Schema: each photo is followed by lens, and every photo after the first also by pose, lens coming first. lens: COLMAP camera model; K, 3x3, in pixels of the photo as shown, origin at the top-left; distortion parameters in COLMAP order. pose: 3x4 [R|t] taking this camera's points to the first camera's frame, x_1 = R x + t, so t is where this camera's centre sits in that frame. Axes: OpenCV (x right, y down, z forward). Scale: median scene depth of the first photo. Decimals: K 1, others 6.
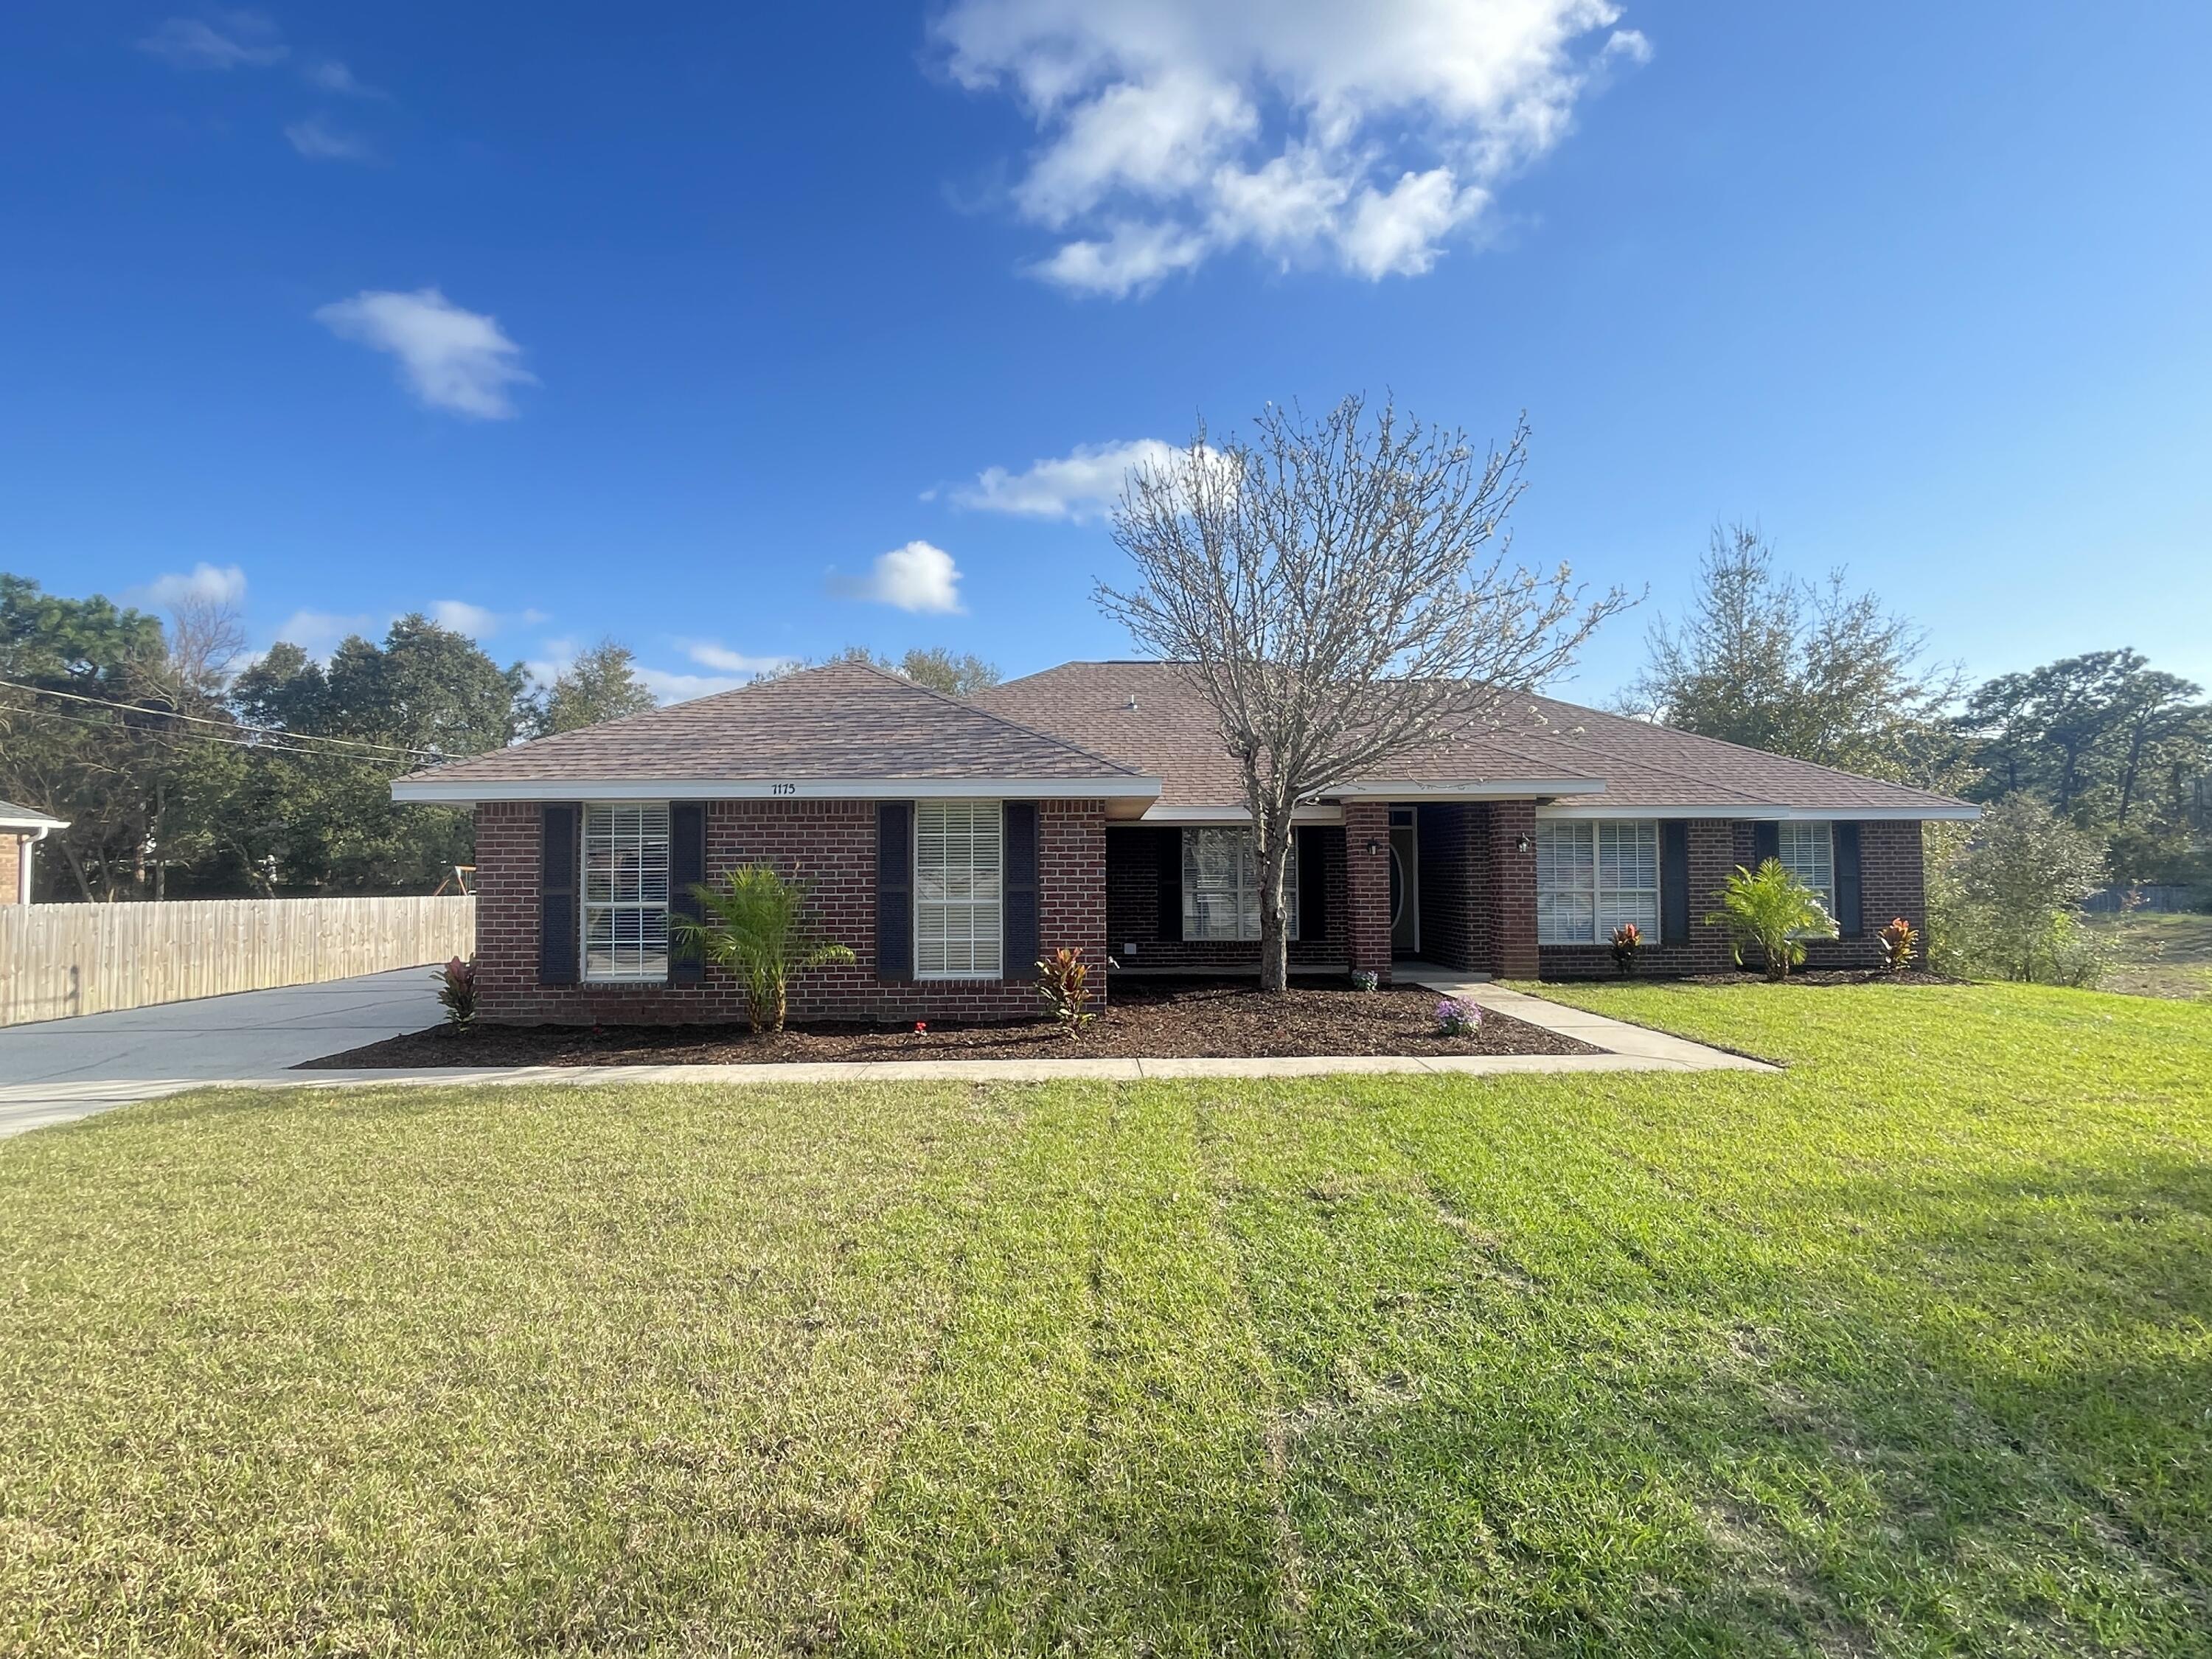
lens RADIAL K [[1161.5, 0, 1100.7], [0, 1161.5, 831.4], [0, 0, 1]] dist [-0.005157, -0.001874]
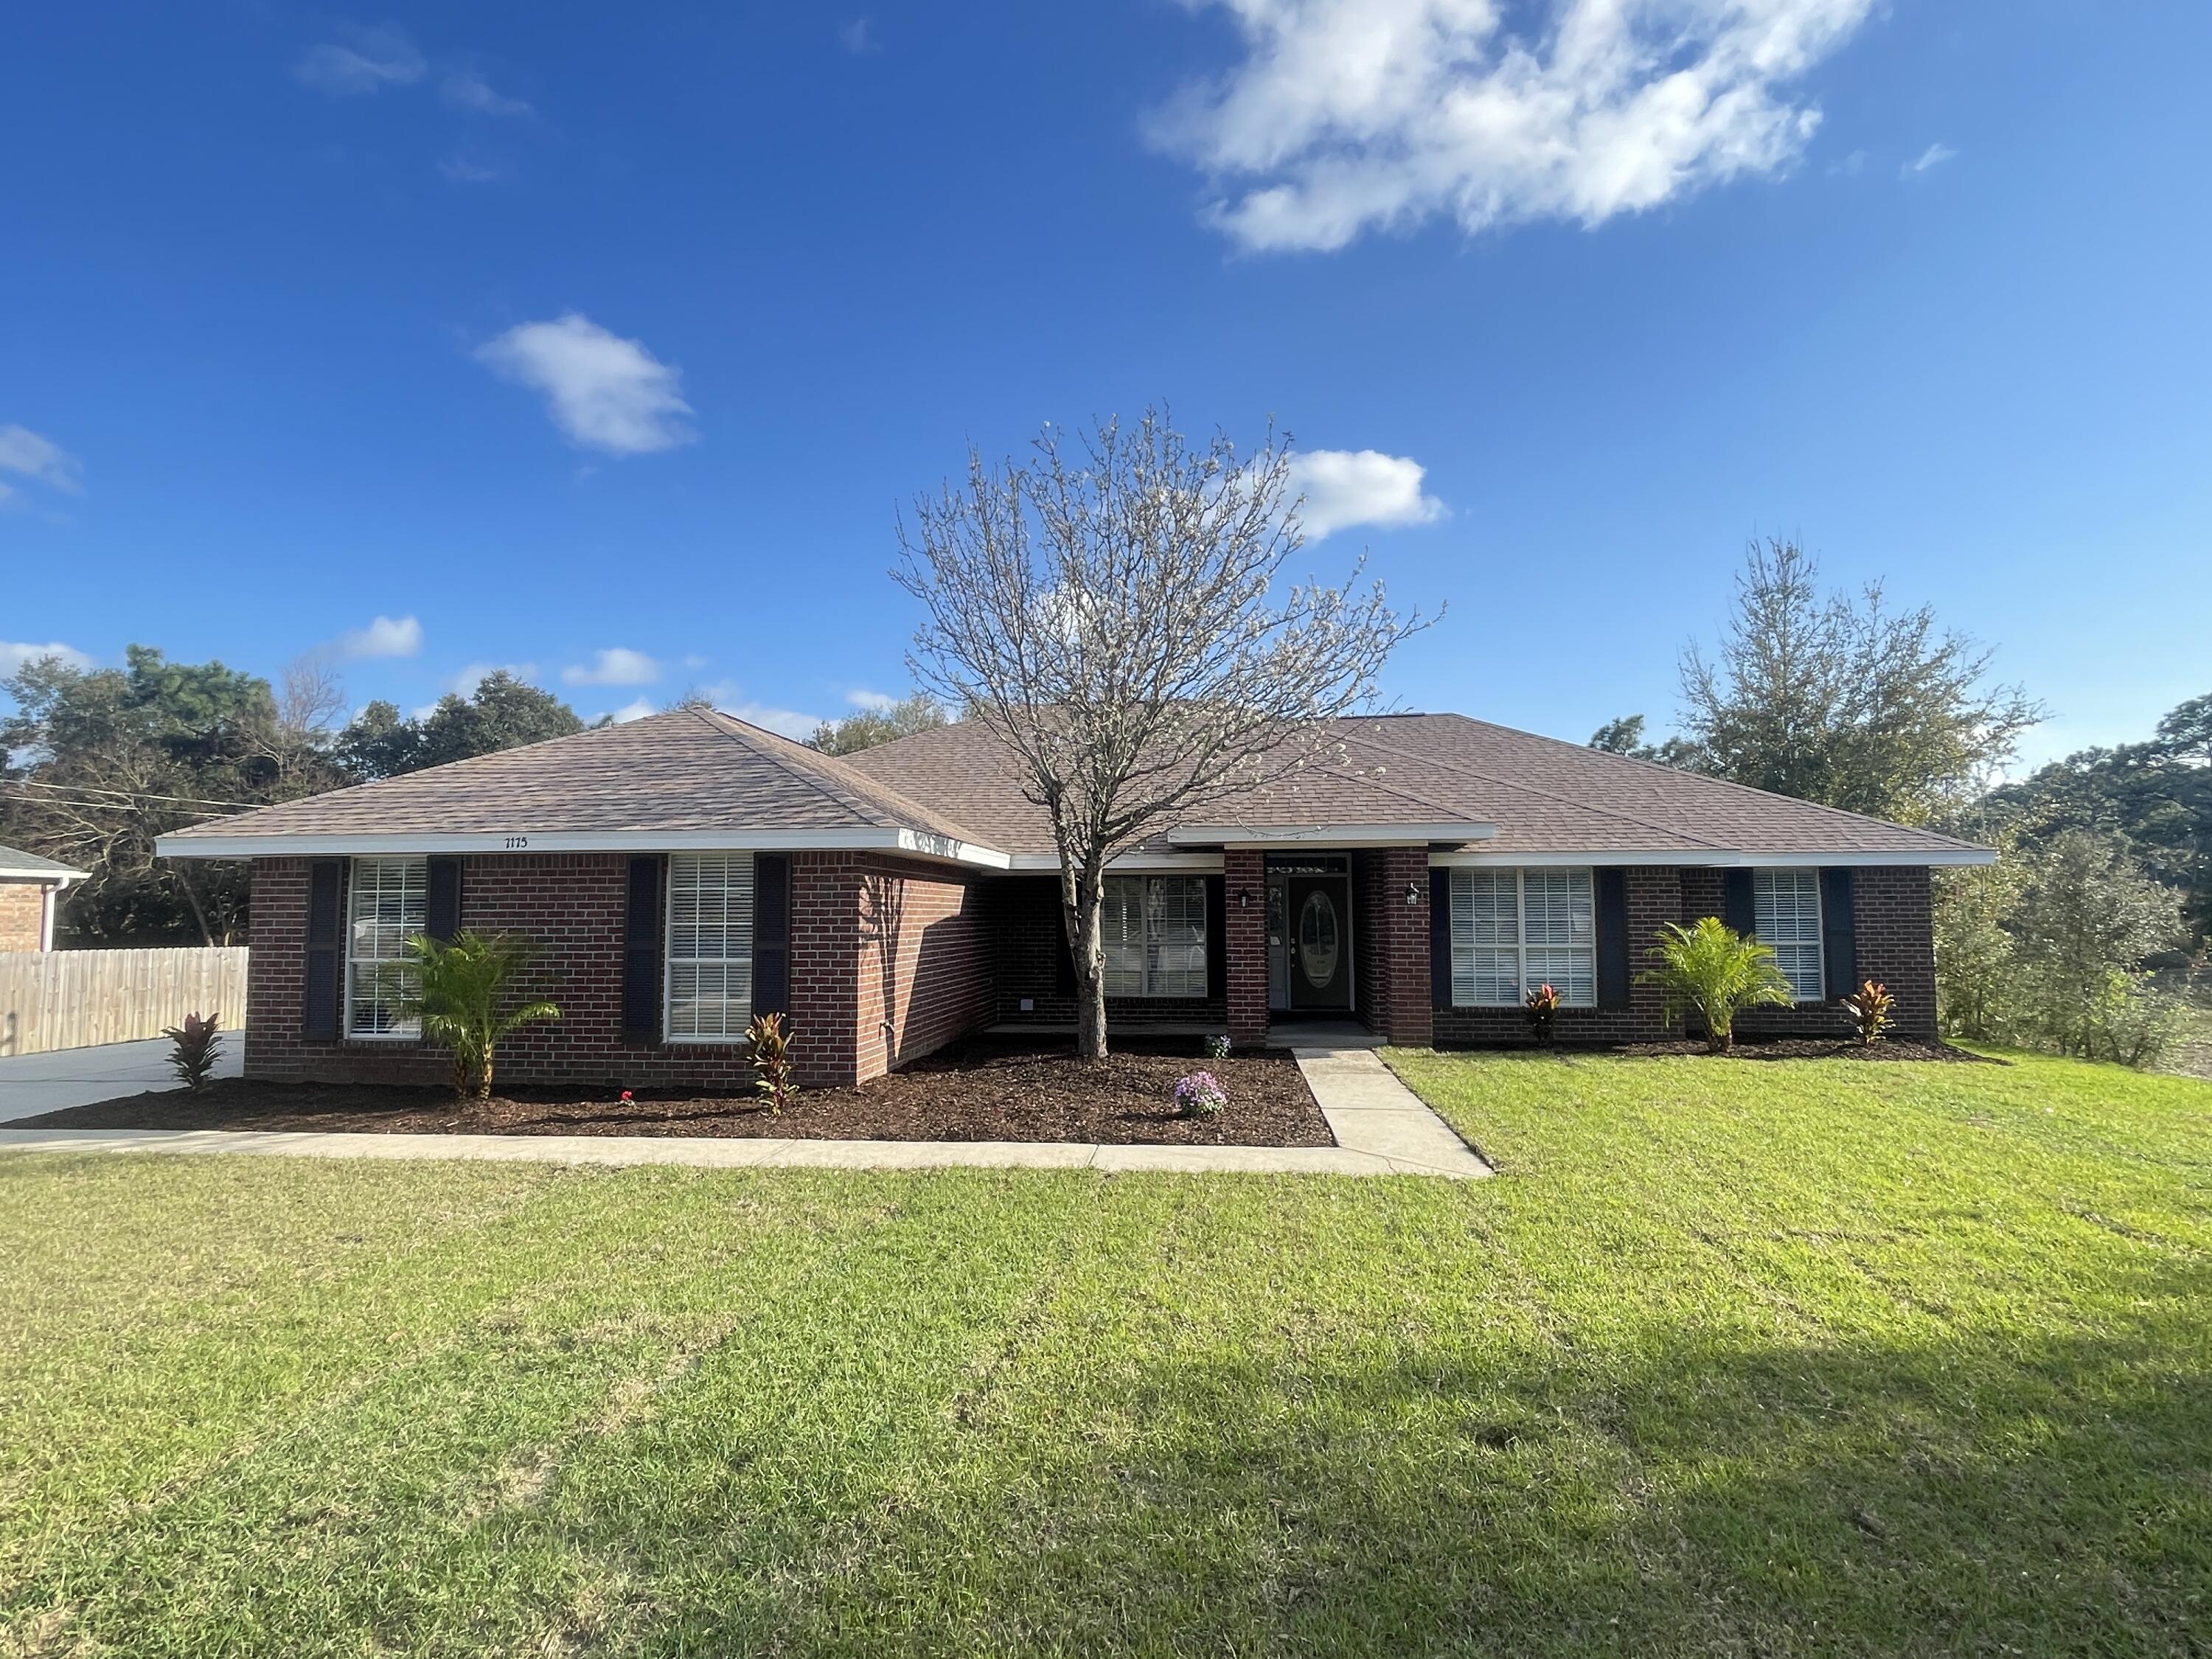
lens RADIAL K [[1161.5, 0, 1109.0], [0, 1161.5, 821.4], [0, 0, 1]] dist [-0.005157, -0.001874]
pose [[0.992187, -0.008607, -0.124465, 0.227575], [0.003134, 0.999022, -0.044103, -0.006824], [0.124723, 0.043368, 0.991243, 0.071154]]
